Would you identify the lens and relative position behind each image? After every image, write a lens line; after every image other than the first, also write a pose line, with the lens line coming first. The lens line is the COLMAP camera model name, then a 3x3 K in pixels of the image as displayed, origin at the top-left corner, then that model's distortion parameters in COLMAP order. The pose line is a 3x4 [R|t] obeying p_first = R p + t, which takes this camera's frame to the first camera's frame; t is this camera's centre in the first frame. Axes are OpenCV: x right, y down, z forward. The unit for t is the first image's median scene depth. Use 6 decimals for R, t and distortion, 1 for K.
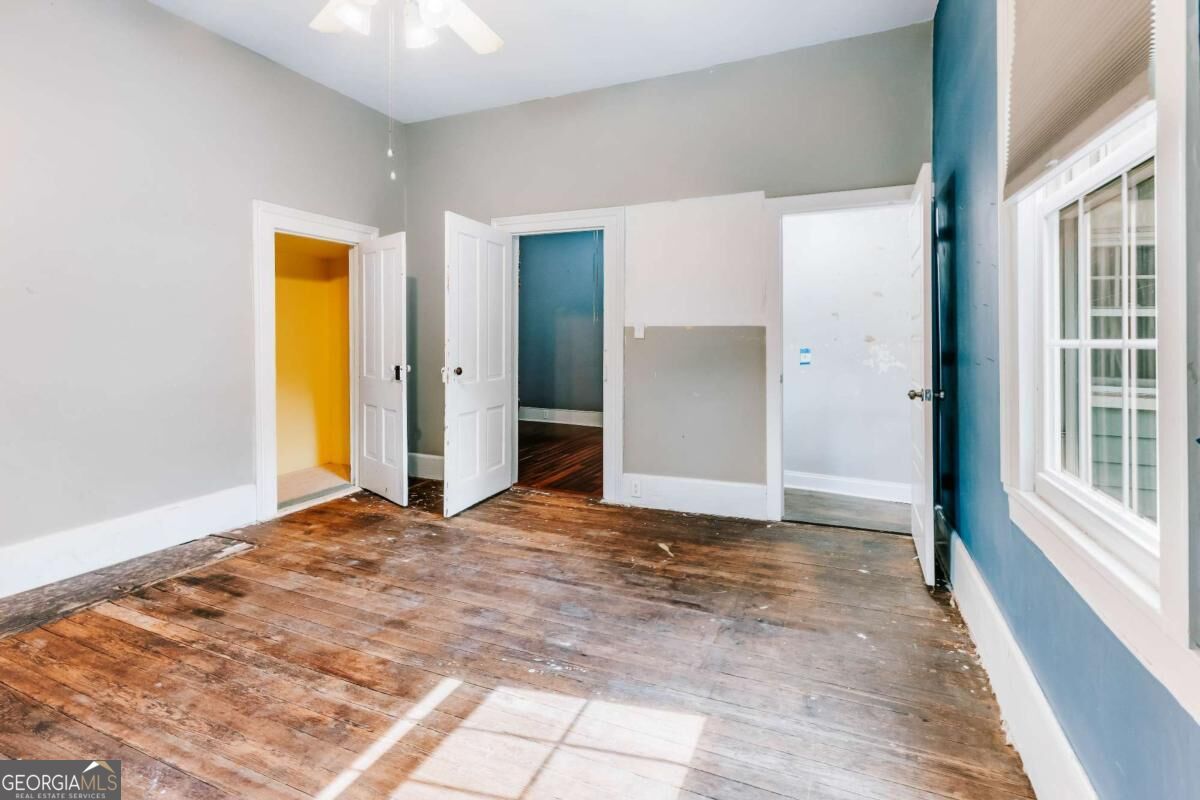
lens RADIAL K [[554.7, 0, 597.1], [0, 554.7, 337.9], [0, 0, 1]] dist [0.005518, -0.000569]
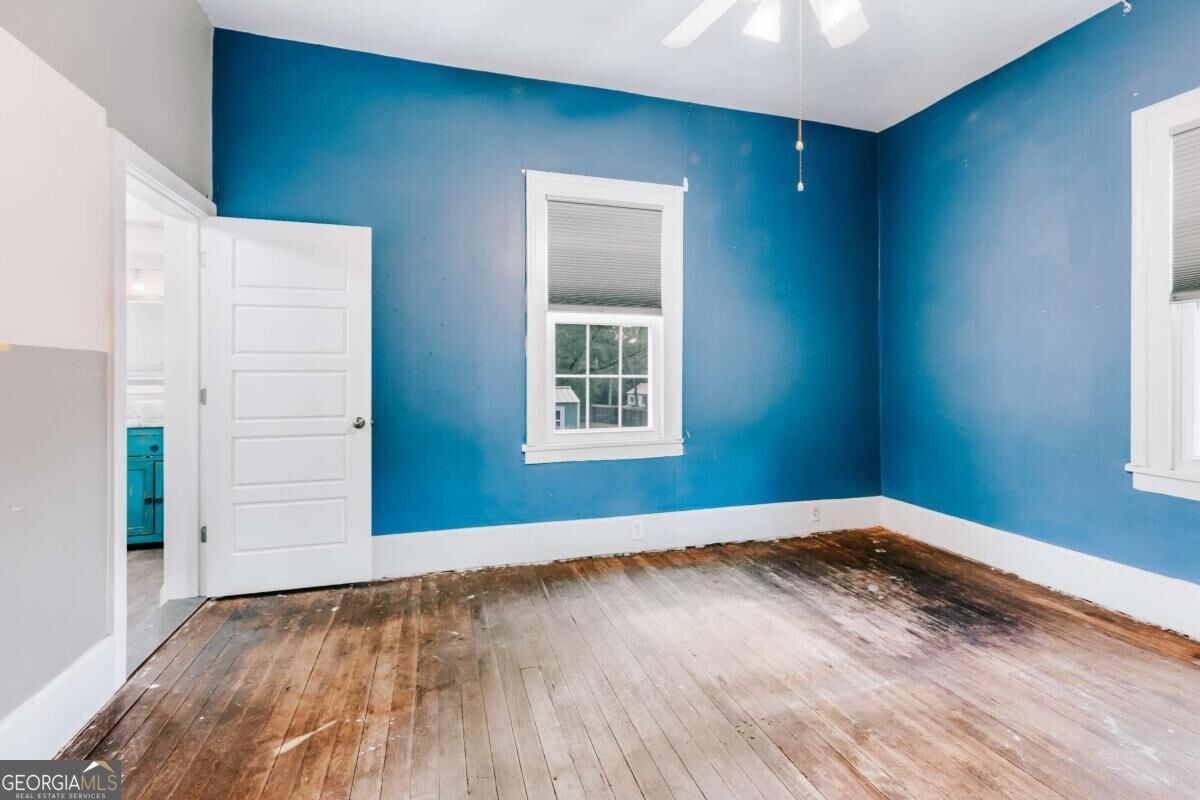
lens RADIAL K [[554.7, 0, 601.8], [0, 554.7, 391.0], [0, 0, 1]] dist [0.005518, -0.000569]
pose [[-0.650165, -0.021368, 0.759493, -0.545039], [0.001210, 0.999574, 0.029159, 0.000822], [-0.759792, 0.019877, -0.649862, 1.203227]]
